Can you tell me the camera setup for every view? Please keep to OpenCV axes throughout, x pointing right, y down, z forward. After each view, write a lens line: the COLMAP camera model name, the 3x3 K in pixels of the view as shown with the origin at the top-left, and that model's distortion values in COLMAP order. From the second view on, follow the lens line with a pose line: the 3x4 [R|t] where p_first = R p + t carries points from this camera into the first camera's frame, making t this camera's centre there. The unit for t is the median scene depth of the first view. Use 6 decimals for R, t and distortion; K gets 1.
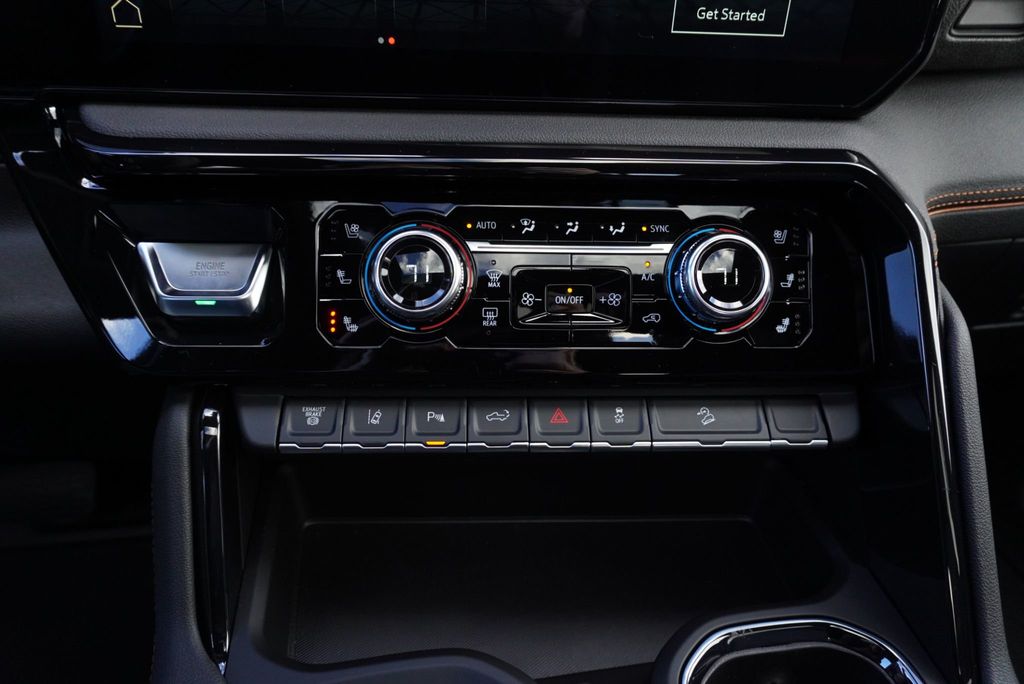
lens RADIAL K [[709.7, 0, 516.0], [0, 709.7, 346.8], [0, 0, 1]] dist [-0.039267, 0.033592]
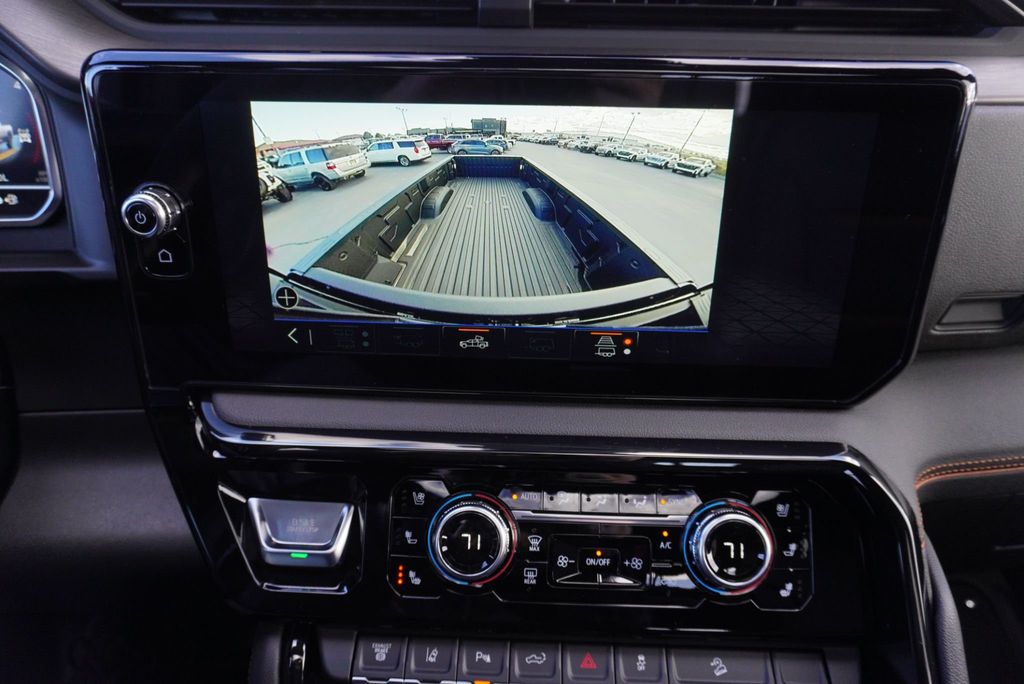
lens RADIAL K [[709.7, 0, 506.4], [0, 709.7, 344.7], [0, 0, 1]] dist [-0.039267, 0.033592]
pose [[0.995120, 0.013309, -0.097774, 0.033651], [-0.024823, 0.992762, -0.117509, -0.282886], [0.095502, 0.119363, 0.988247, -0.219026]]
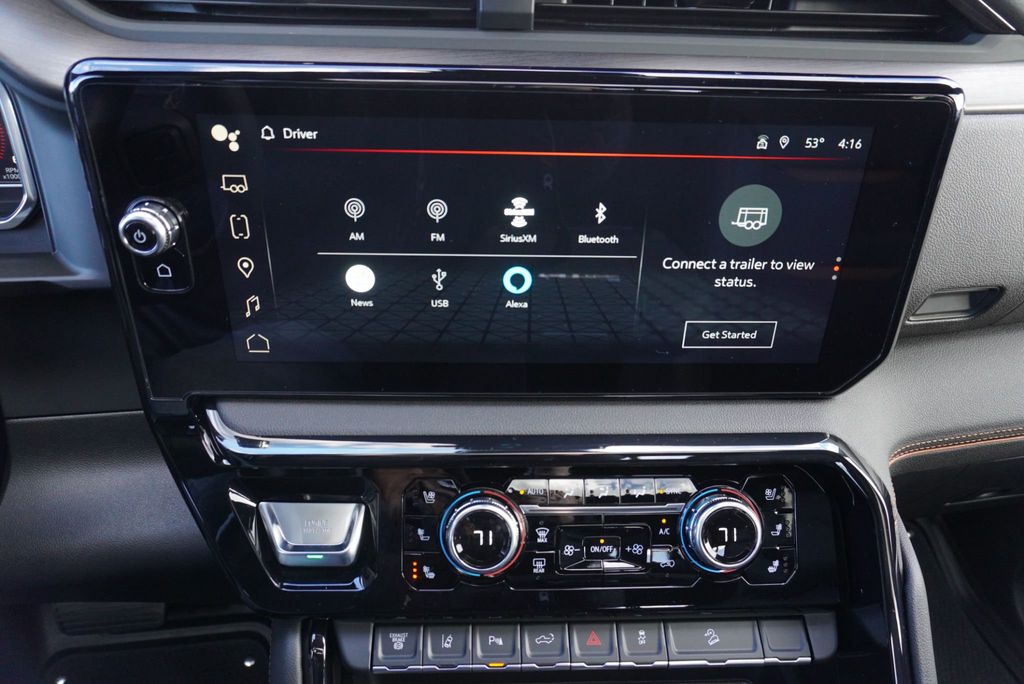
lens RADIAL K [[709.7, 0, 510.9], [0, 709.7, 349.3], [0, 0, 1]] dist [-0.039267, 0.033592]
pose [[0.999816, -0.005472, -0.018405, -0.060716], [0.005098, 0.999781, -0.020311, -0.395239], [0.018513, 0.020213, 0.999624, -0.261693]]
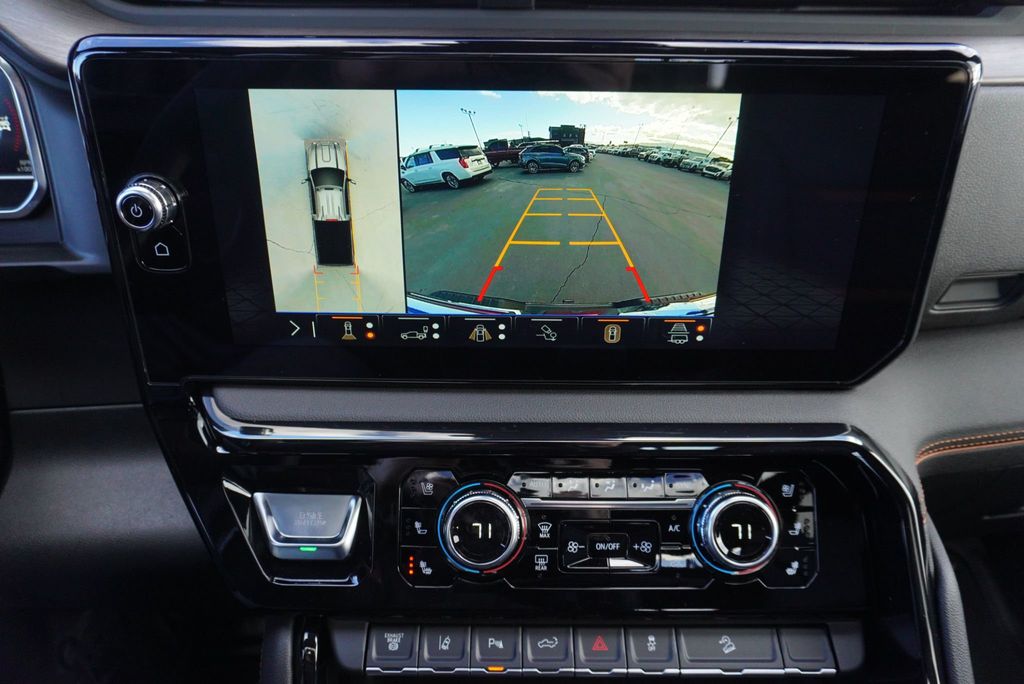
lens RADIAL K [[709.7, 0, 506.9], [0, 709.7, 346.6], [0, 0, 1]] dist [-0.039267, 0.033592]
pose [[0.997997, -0.004076, -0.063129, -0.017604], [-0.001075, 0.996685, -0.081354, -0.303720], [0.063252, 0.081259, 0.994684, -0.217644]]
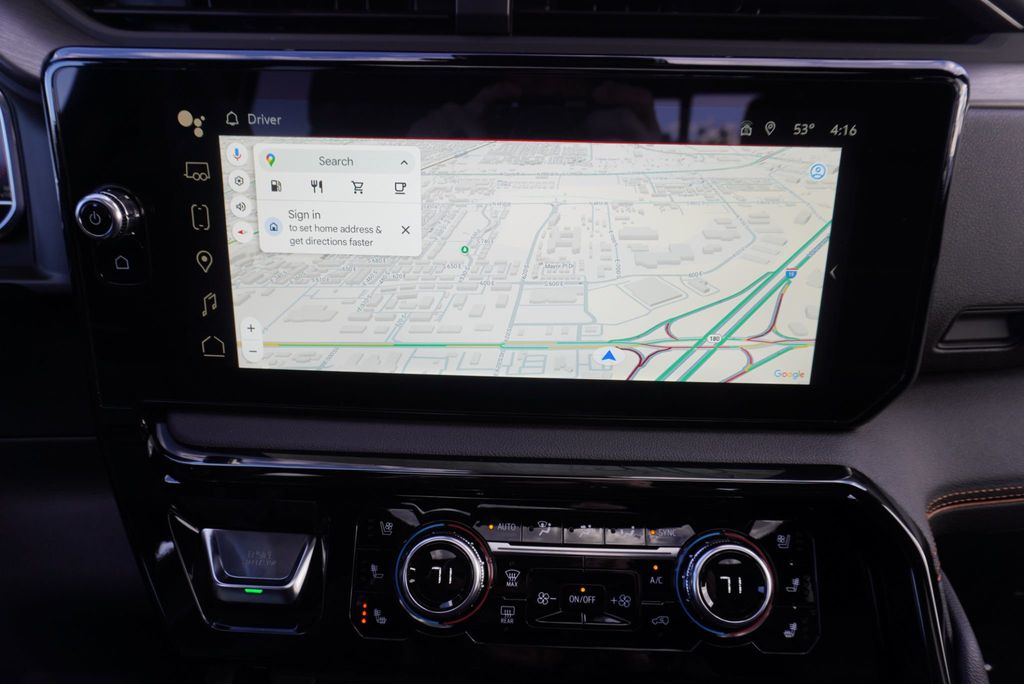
lens RADIAL K [[709.7, 0, 503.2], [0, 709.7, 341.5], [0, 0, 1]] dist [-0.039267, 0.033592]
pose [[0.995474, 0.007396, -0.094751, 0.054644], [-0.027770, 0.976096, -0.215558, -0.212811], [0.090892, 0.217213, 0.971883, -0.130615]]
